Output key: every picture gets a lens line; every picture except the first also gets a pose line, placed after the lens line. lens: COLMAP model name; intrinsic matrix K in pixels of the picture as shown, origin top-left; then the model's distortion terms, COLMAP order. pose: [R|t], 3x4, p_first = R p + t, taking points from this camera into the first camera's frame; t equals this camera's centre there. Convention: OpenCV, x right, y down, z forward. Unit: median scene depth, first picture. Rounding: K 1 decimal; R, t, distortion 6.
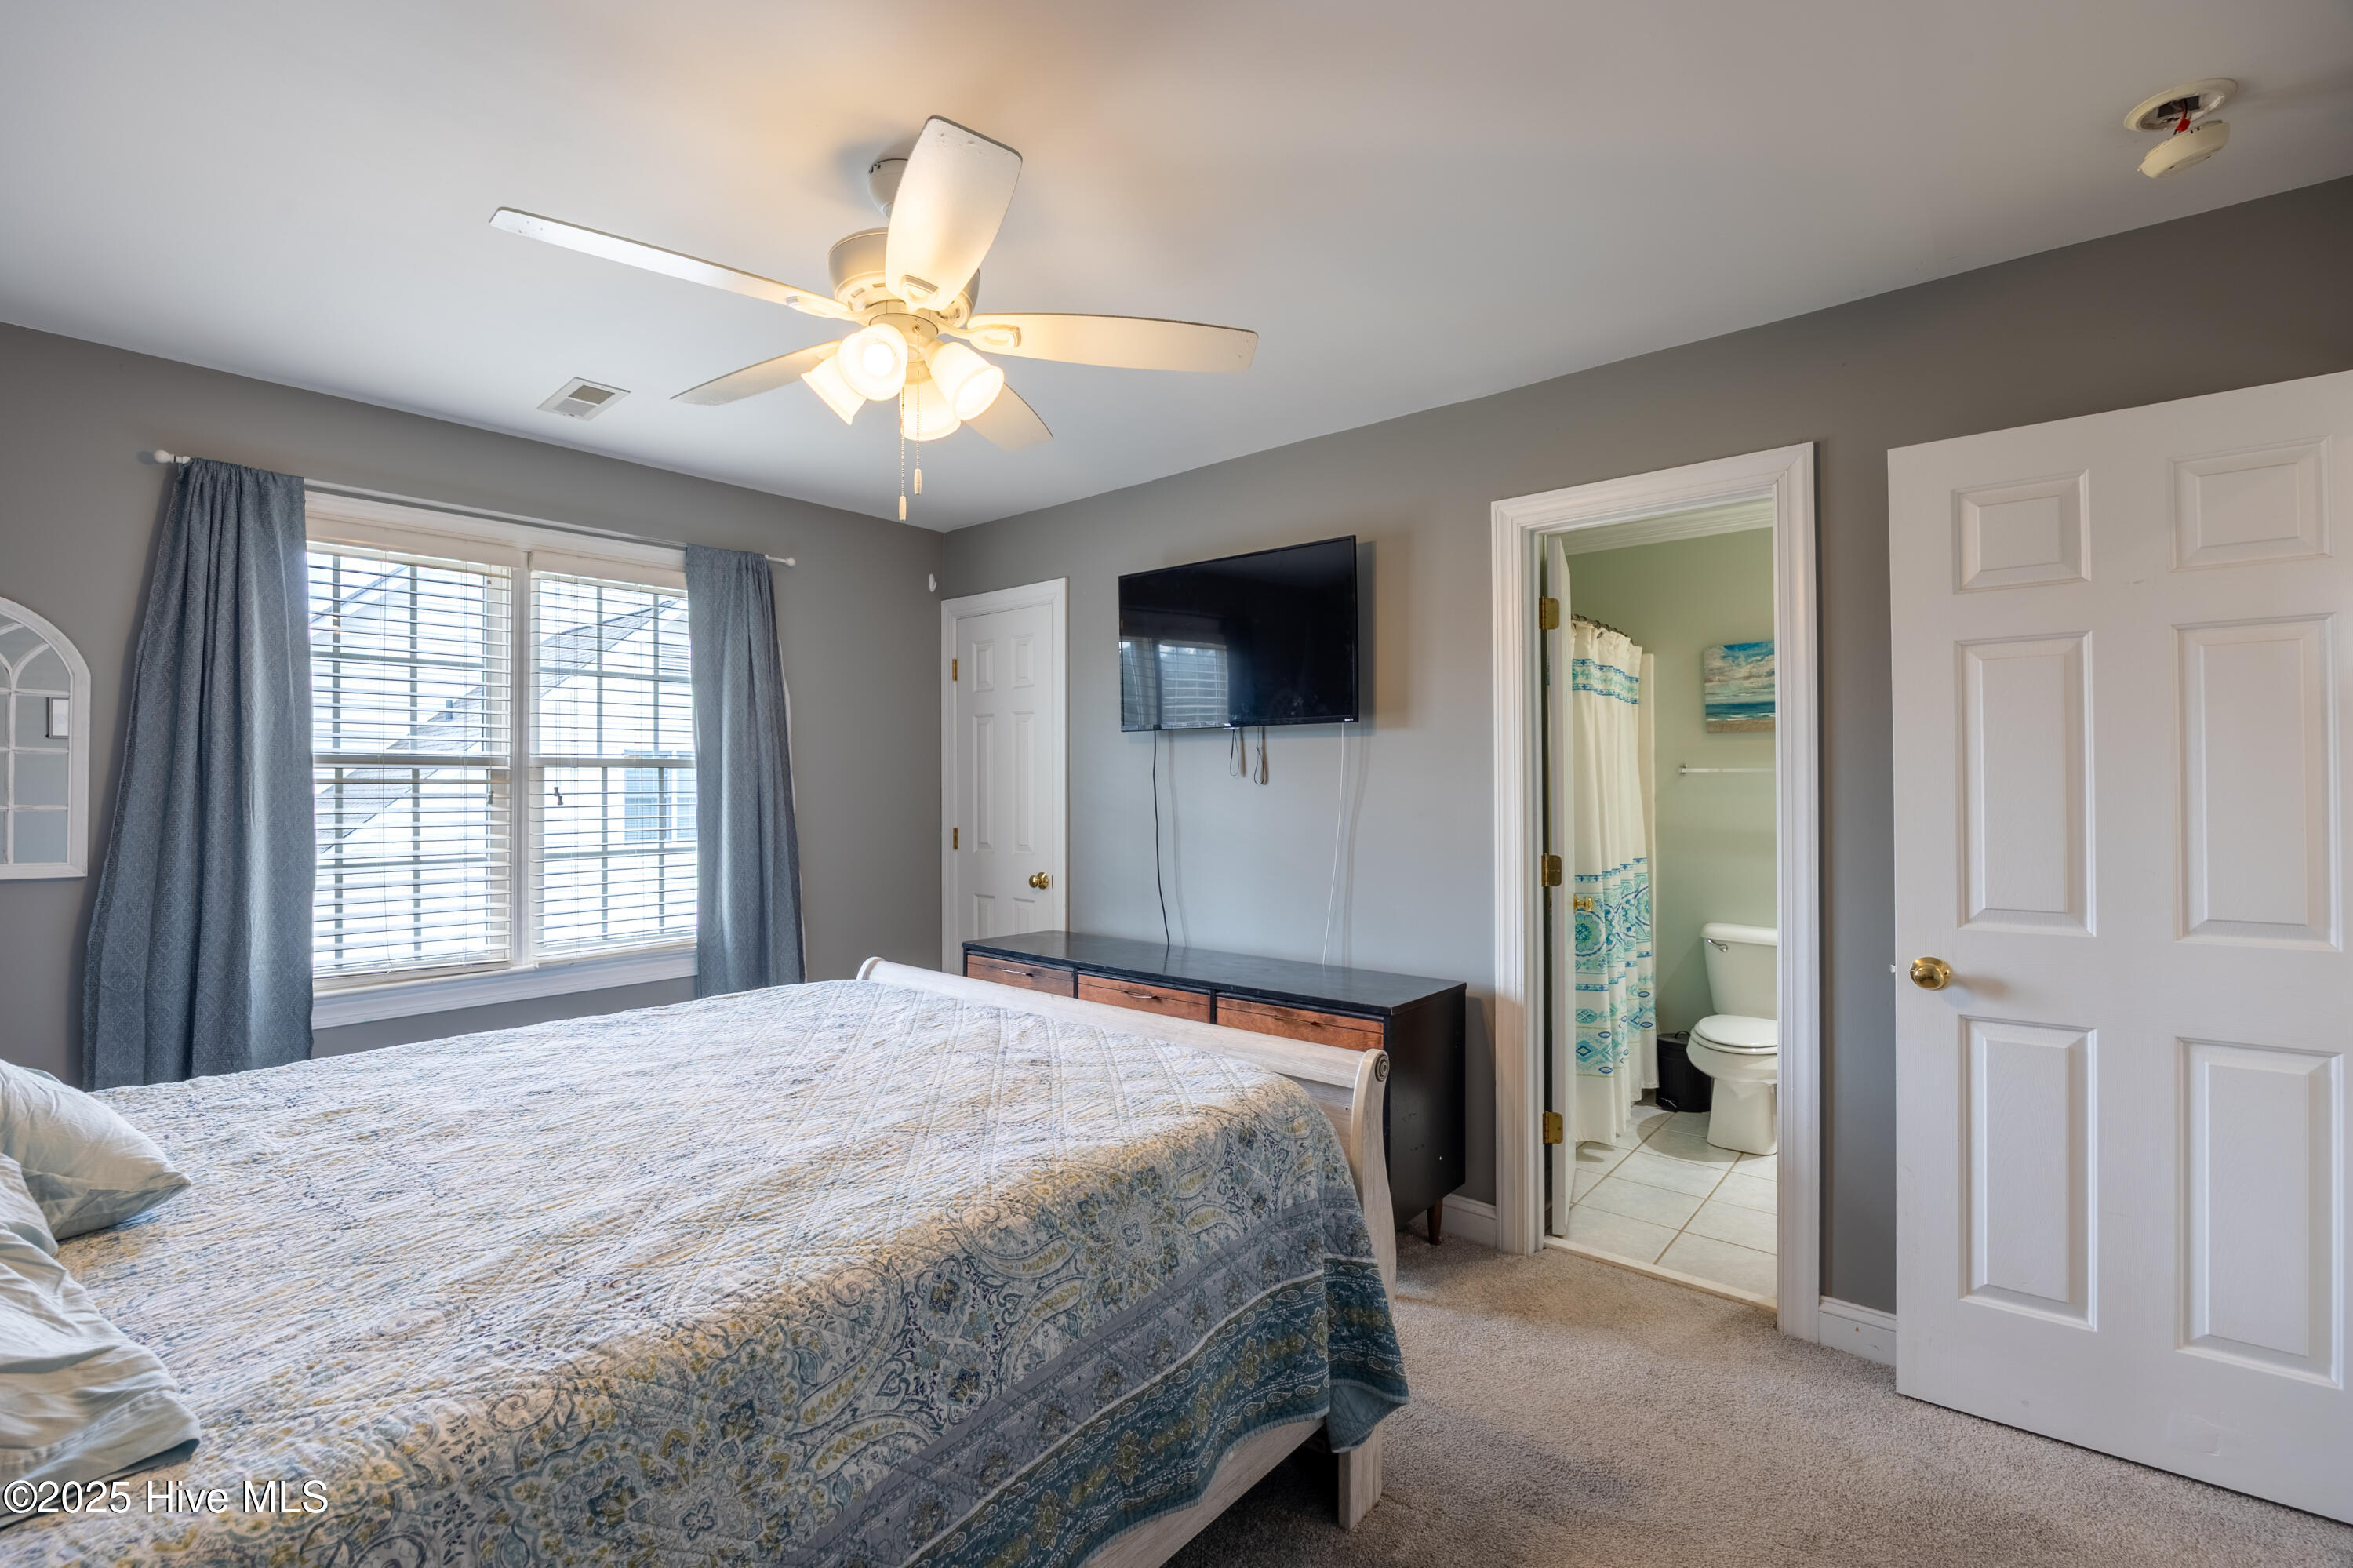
lens RADIAL K [[1006.8, 0, 1176.3], [0, 1006.8, 775.4], [0, 0, 1]] dist [-0.011661, -0.000249]
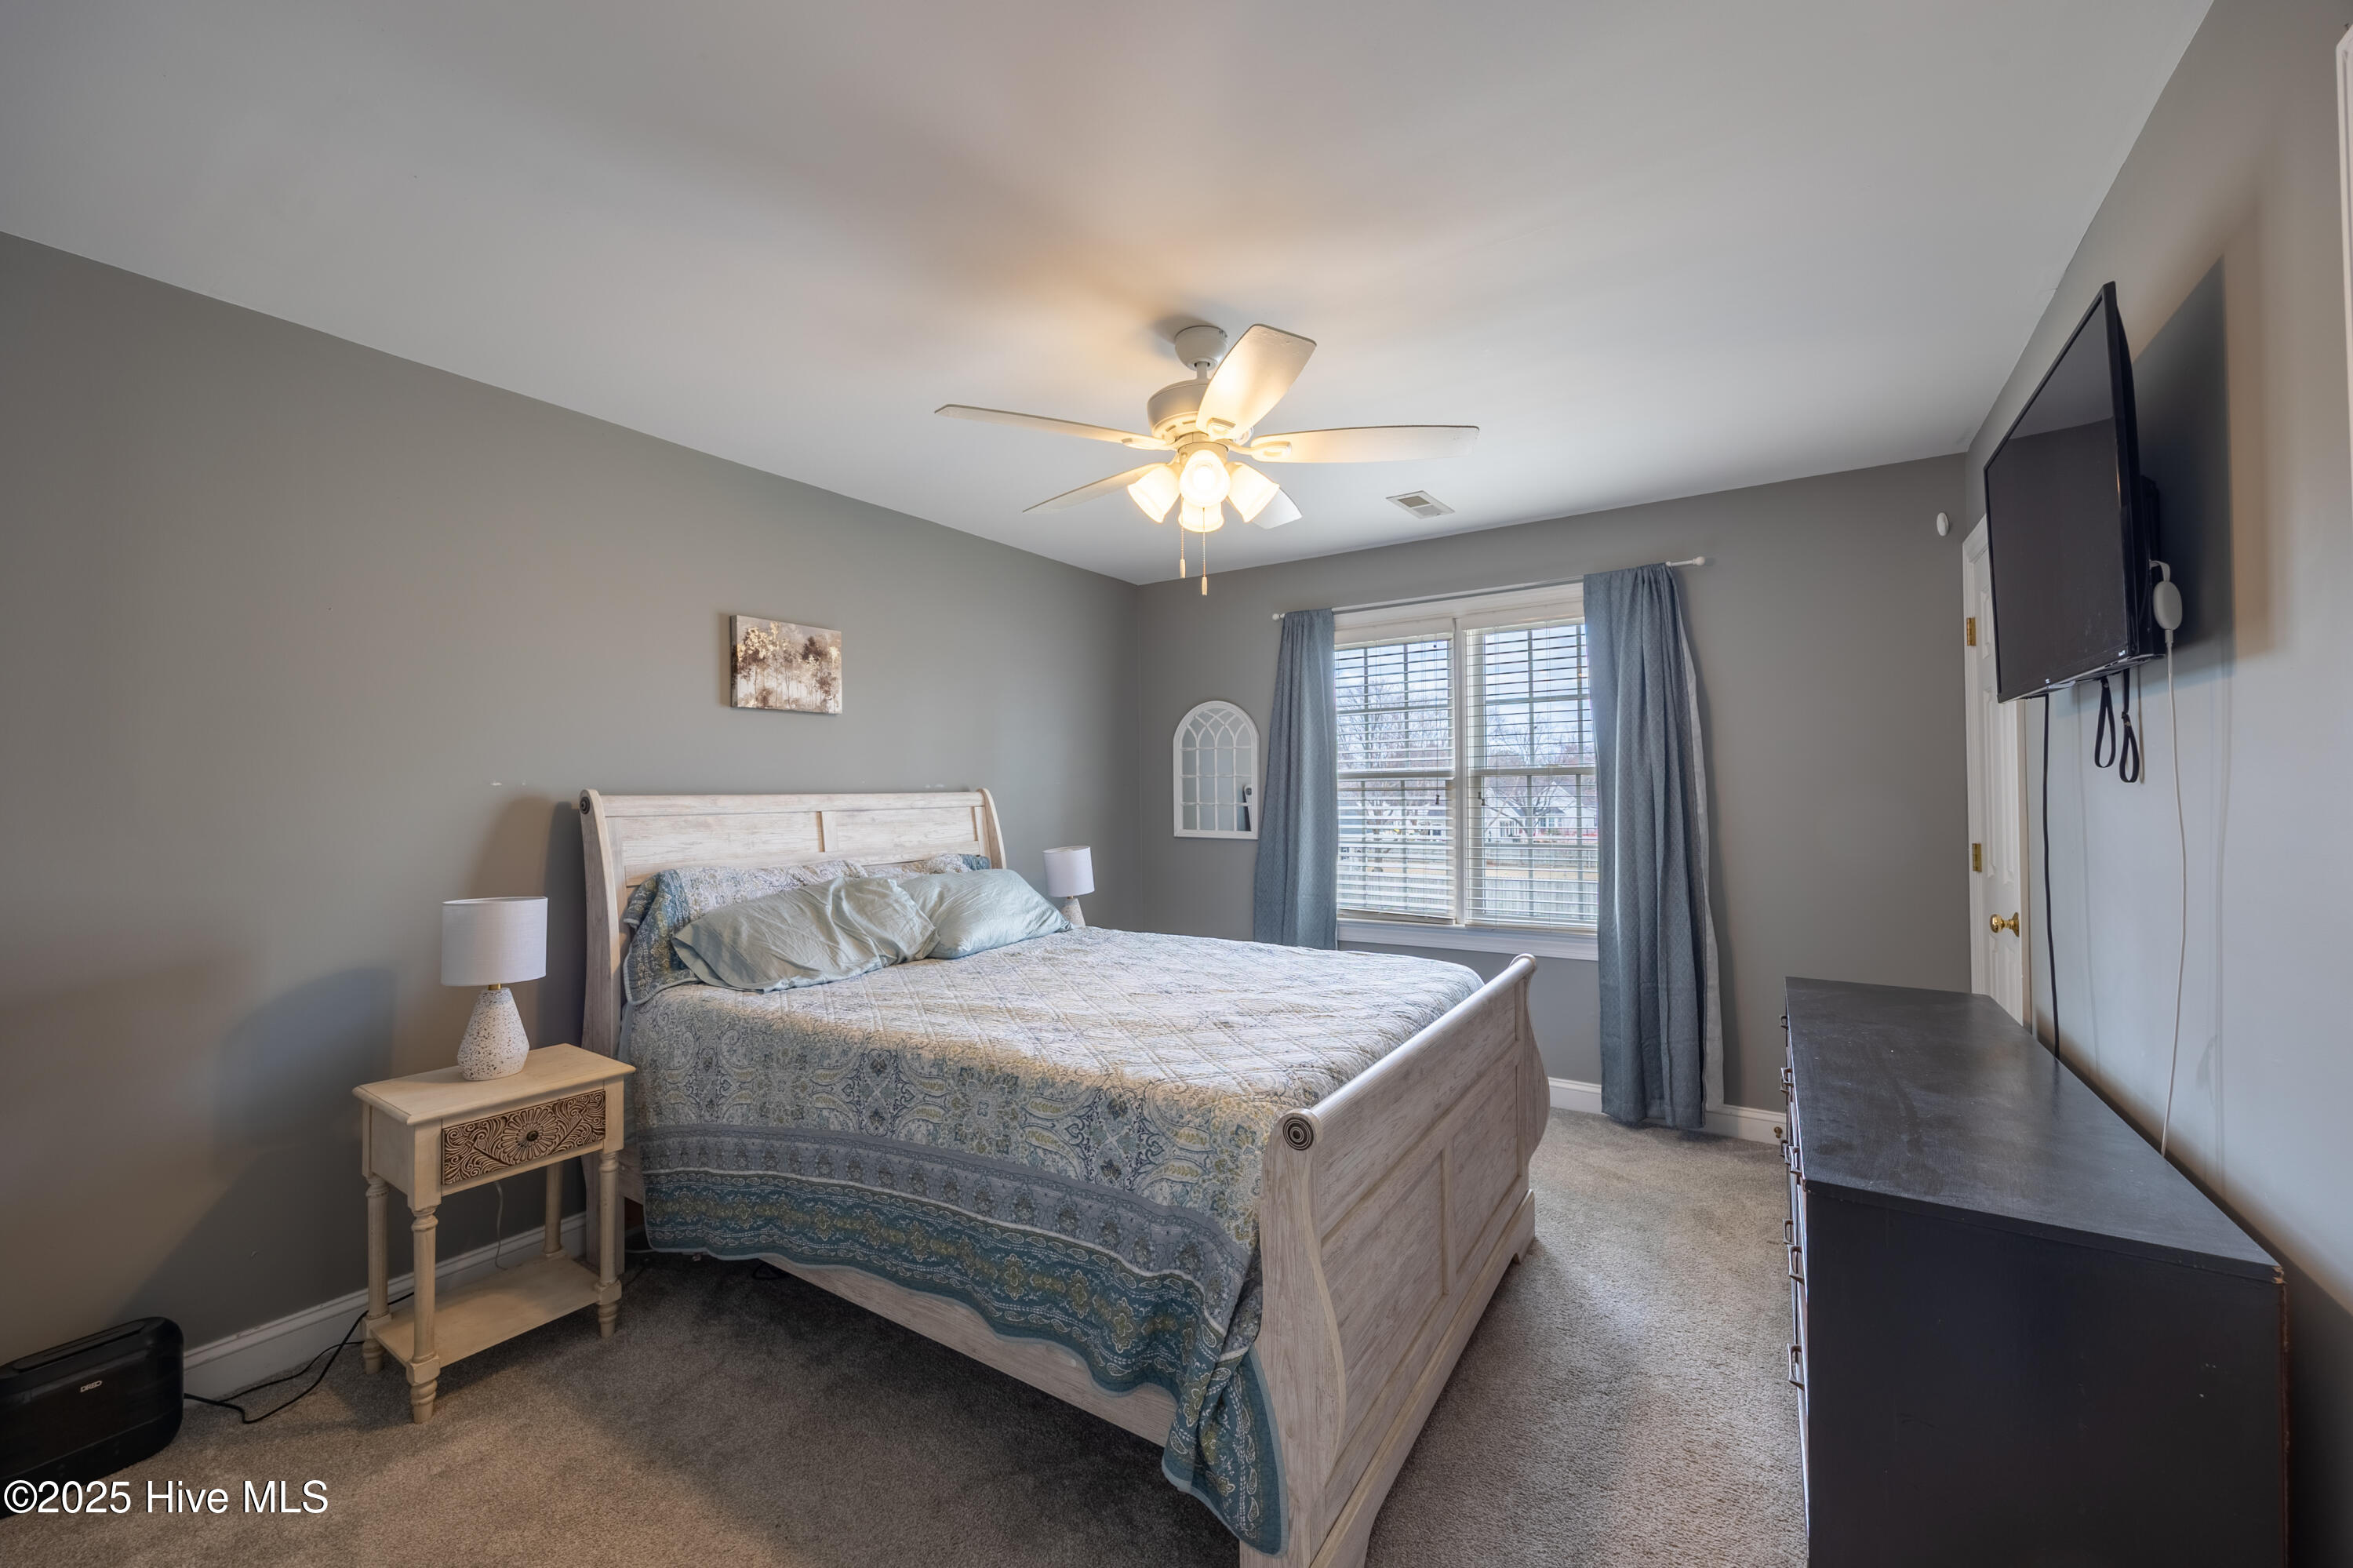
lens RADIAL K [[918.8, 0, 1171.9], [0, 918.8, 785.2], [0, 0, 1]] dist [-0.001539, 0.000108]
pose [[0.133666, -0.011769, -0.990957, 0.567436], [0.017391, 0.999803, -0.009528, 0.007472], [0.990874, -0.015960, 0.133844, 0.485258]]
